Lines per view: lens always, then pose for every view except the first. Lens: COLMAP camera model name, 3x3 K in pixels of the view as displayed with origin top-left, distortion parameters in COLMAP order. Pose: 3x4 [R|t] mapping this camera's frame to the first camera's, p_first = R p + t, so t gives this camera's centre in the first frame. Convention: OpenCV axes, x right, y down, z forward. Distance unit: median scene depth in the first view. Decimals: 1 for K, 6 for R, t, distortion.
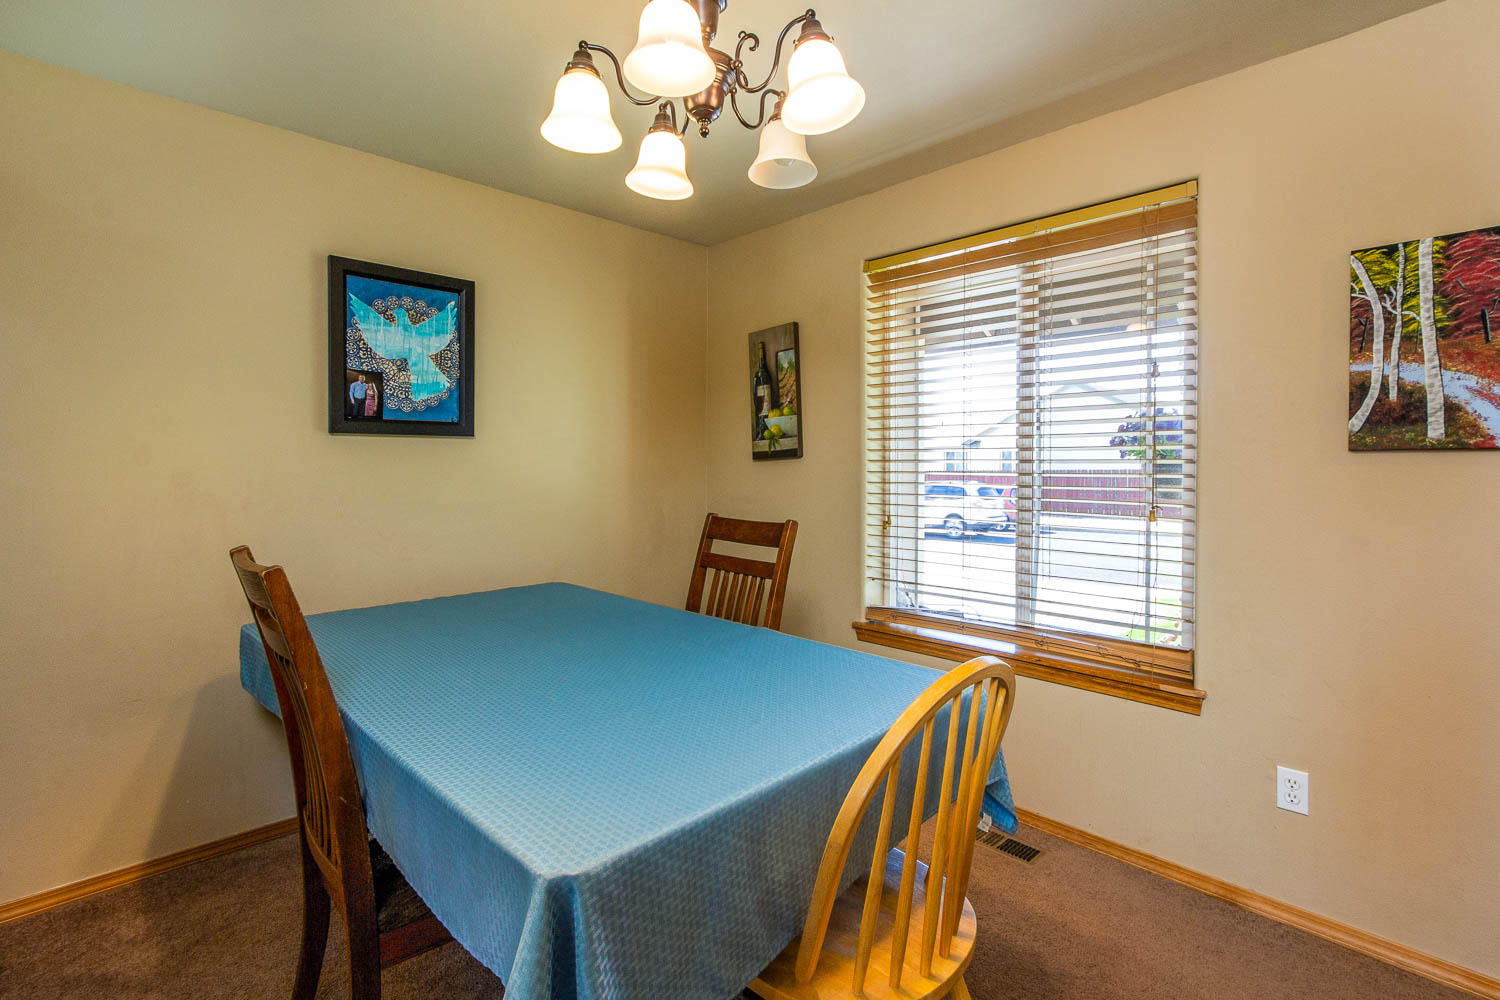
lens RADIAL K [[686.1, 0, 747.4], [0, 686.1, 508.6], [0, 0, 1]] dist [-0.000767, -0.000099]
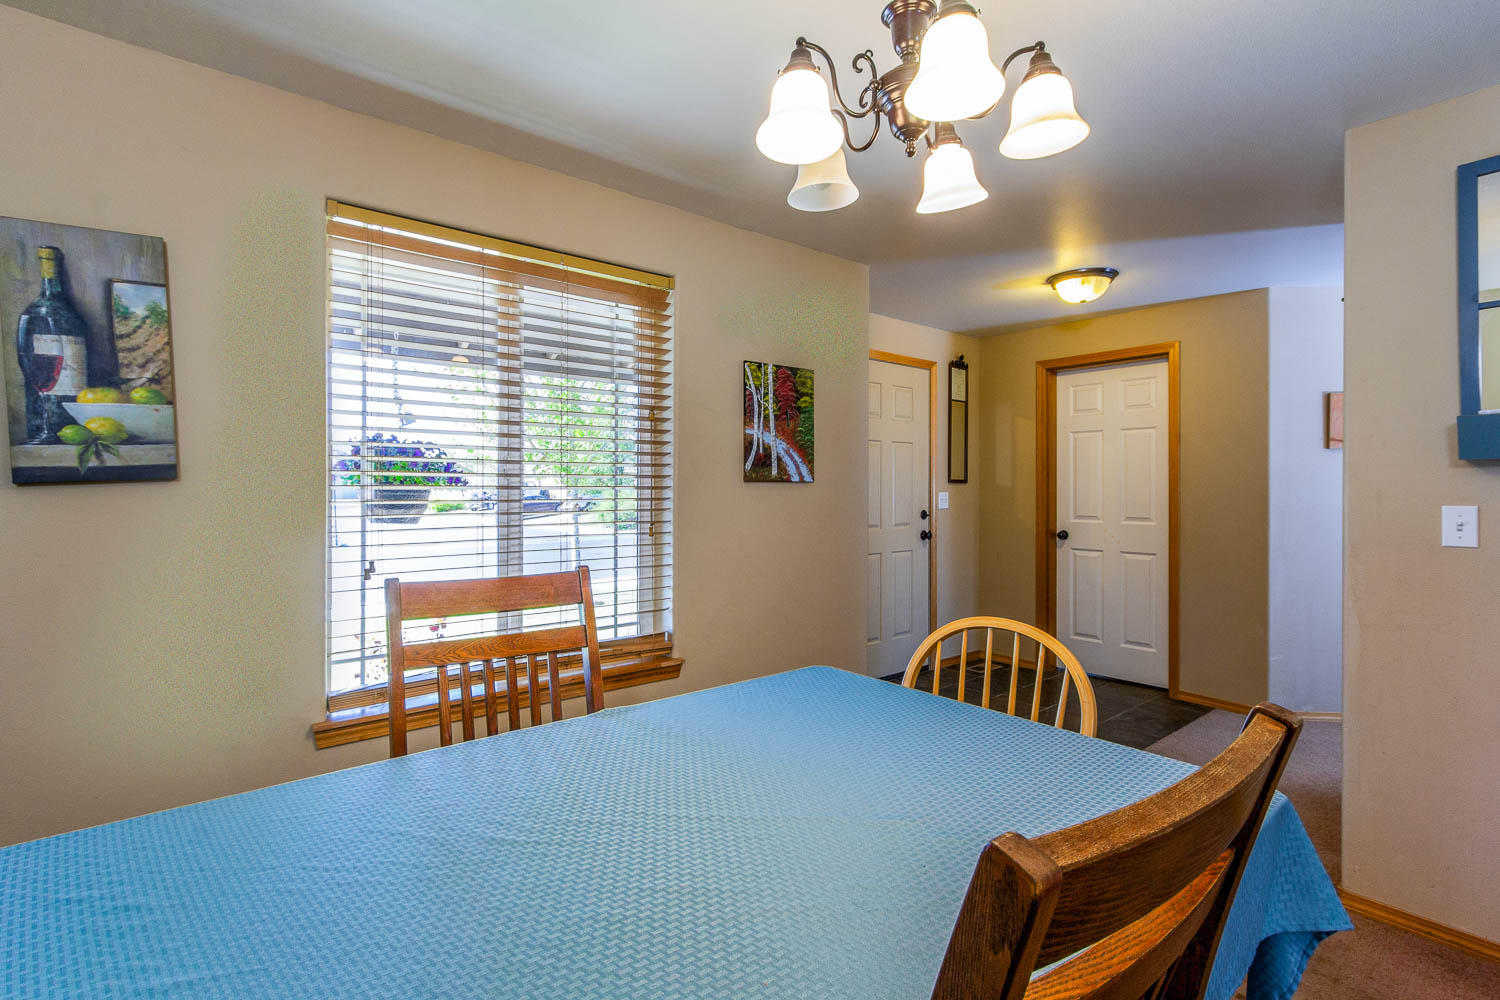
lens RADIAL K [[686.1, 0, 747.4], [0, 686.1, 508.6], [0, 0, 1]] dist [-0.000767, -0.000099]
pose [[0.115248, -0.034587, 0.992734, -0.690931], [0.062269, 0.997680, 0.027530, -0.059855], [-0.991383, 0.058644, 0.117134, 0.745346]]
